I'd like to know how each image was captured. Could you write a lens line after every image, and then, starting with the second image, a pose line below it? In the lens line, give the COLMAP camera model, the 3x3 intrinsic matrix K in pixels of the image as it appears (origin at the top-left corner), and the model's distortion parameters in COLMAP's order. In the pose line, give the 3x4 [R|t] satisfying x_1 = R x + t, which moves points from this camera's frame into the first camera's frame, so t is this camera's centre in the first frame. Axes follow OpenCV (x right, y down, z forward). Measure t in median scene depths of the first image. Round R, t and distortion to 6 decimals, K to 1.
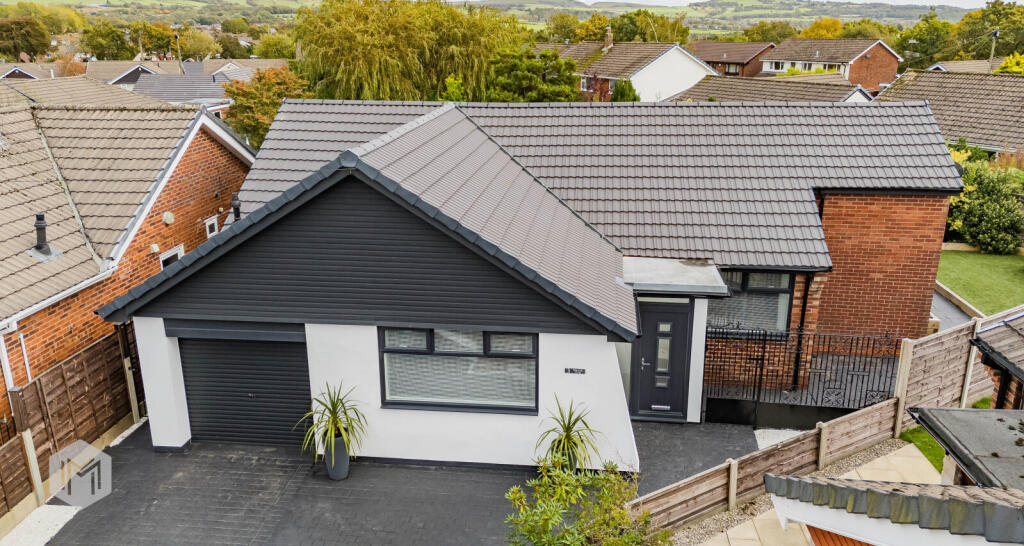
lens RADIAL K [[755.4, 0, 510.6], [0, 755.4, 260.8], [0, 0, 1]] dist [0.052821, -0.000529]
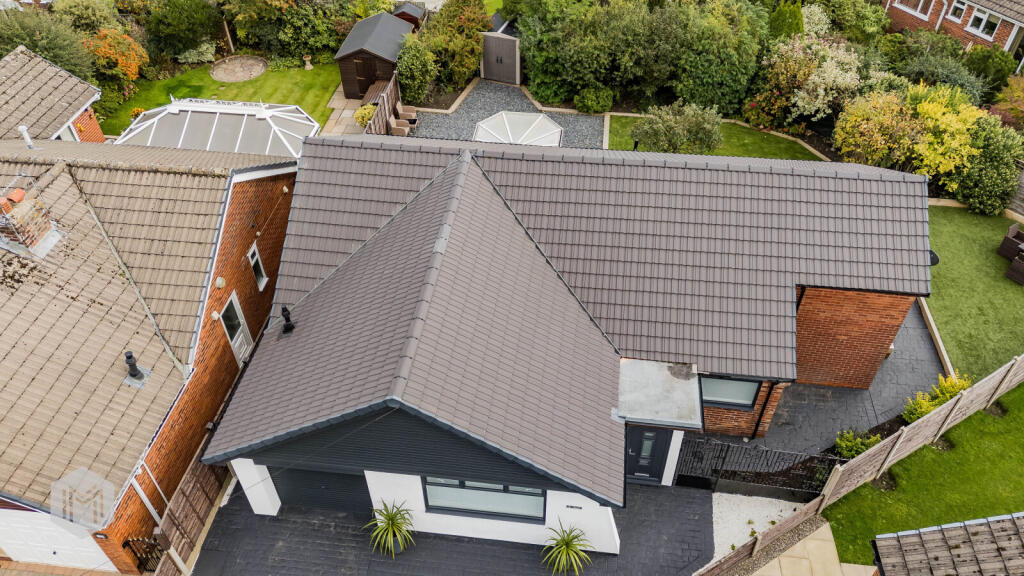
lens RADIAL K [[754.8, 0, 512.0], [0, 754.8, 288.0], [0, 0, 1]] dist [0.077480, -0.048612]
pose [[0.999932, 0.005112, -0.010442, -0.009220], [0.000112, 0.893873, 0.448321, -0.705727], [0.011626, -0.448292, 0.893812, -0.003836]]
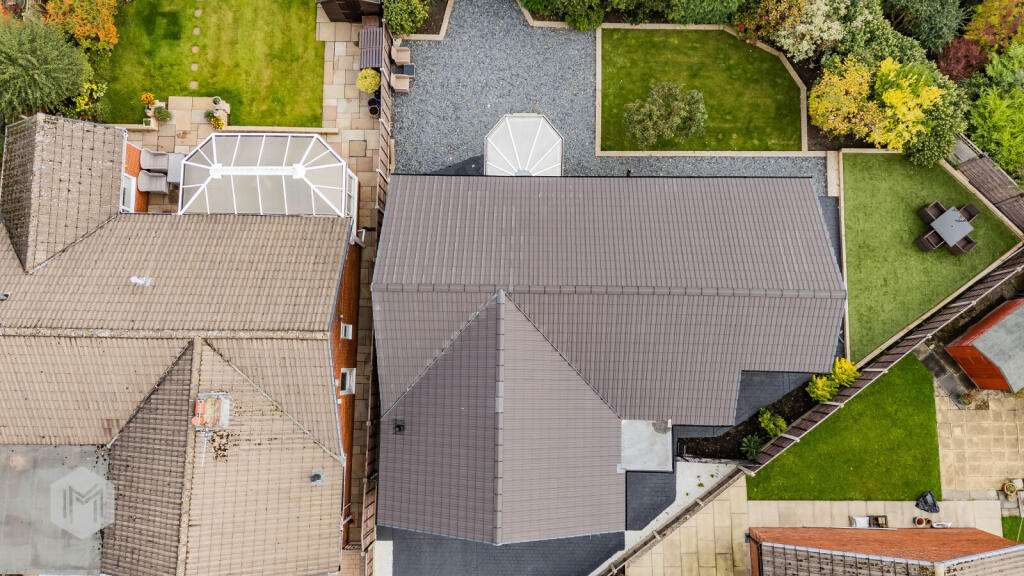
lens RADIAL K [[754.8, 0, 512.0], [0, 754.8, 288.0], [0, 0, 1]] dist [0.077480, -0.048612]
pose [[0.995037, -0.098960, -0.010359, -0.065625], [0.048570, 0.392207, 0.918594, -1.990522], [-0.086841, -0.914539, 0.395067, 0.673521]]
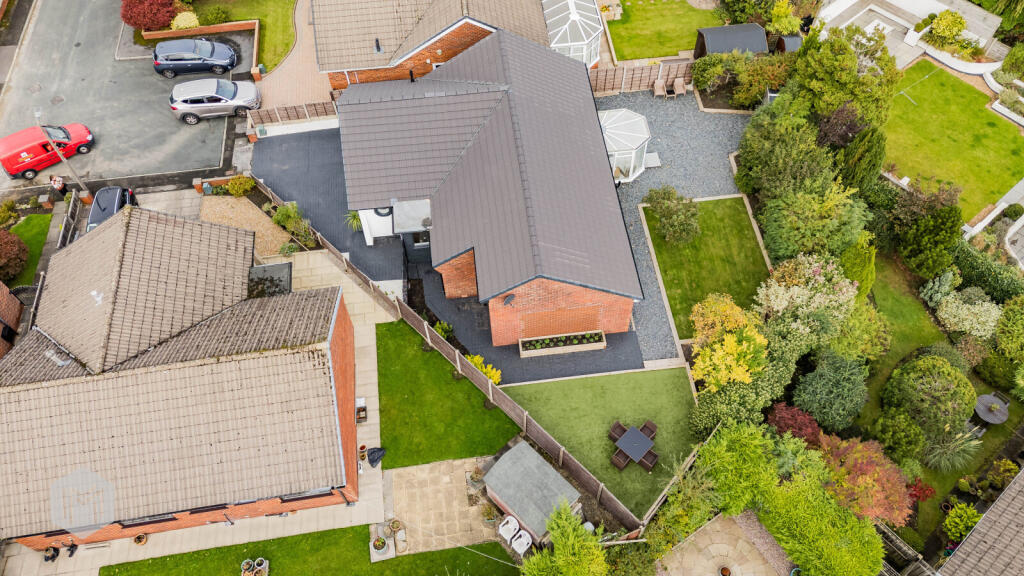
lens RADIAL K [[754.8, 0, 512.0], [0, 754.8, 288.0], [0, 0, 1]] dist [0.077480, -0.048612]
pose [[0.224304, 0.802940, -0.552246, 1.948049], [-0.257085, 0.595366, 0.761214, -1.917381], [0.939997, -0.028770, 0.339967, 0.479775]]
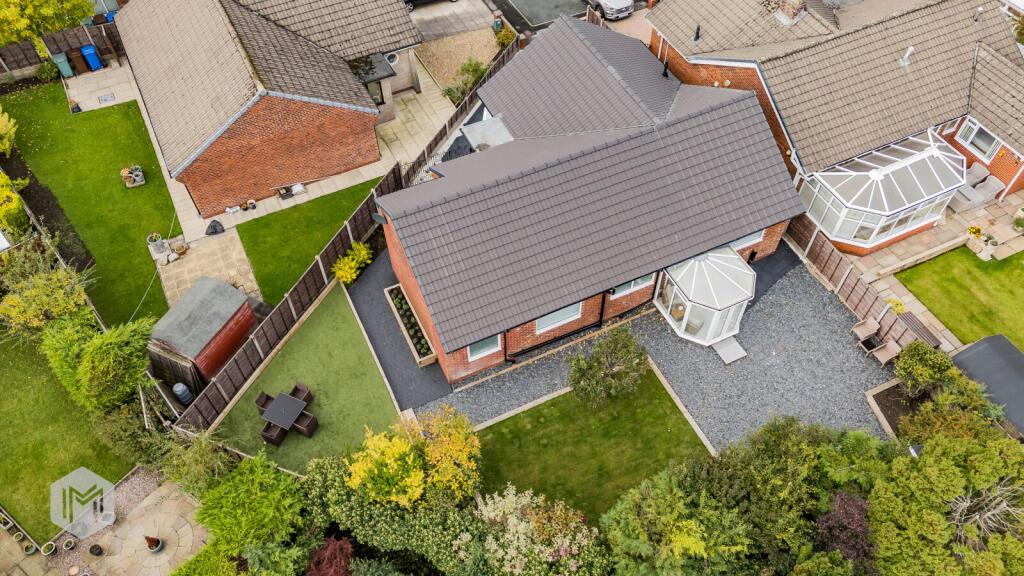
lens RADIAL K [[754.8, 0, 512.0], [0, 754.8, 288.0], [0, 0, 1]] dist [0.077480, -0.048612]
pose [[-0.845801, 0.429251, -0.316804, 1.145927], [-0.146703, 0.383798, 0.911689, -2.040910], [0.512932, 0.817583, -0.261644, 2.141659]]
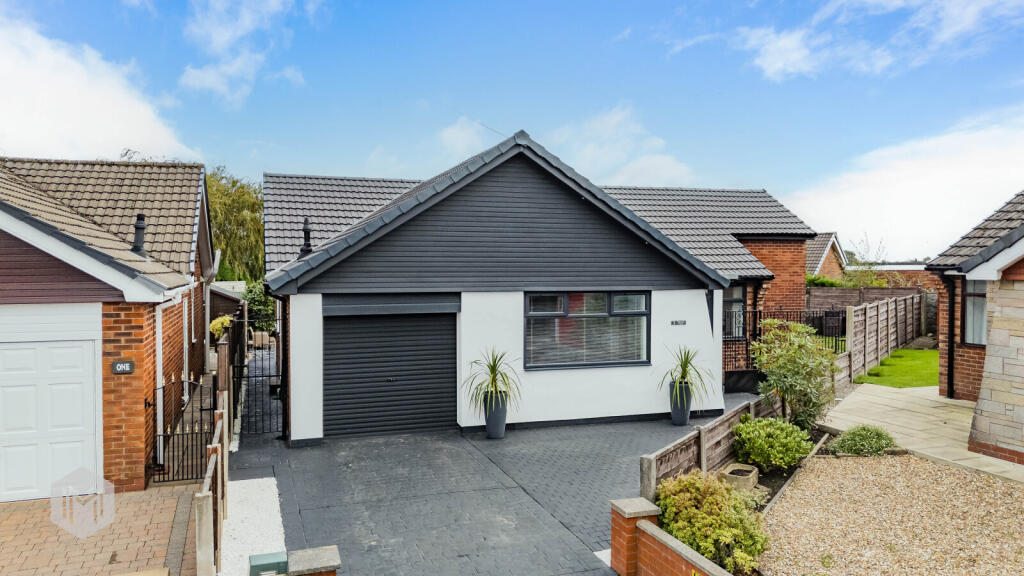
lens RADIAL K [[754.8, 0, 512.0], [0, 754.8, 288.0], [0, 0, 1]] dist [0.077480, -0.048612]
pose [[0.907008, -0.009107, 0.421015, -0.615498], [0.118063, 0.965170, -0.233470, 0.313700], [-0.404225, 0.261466, 0.876492, 0.009888]]
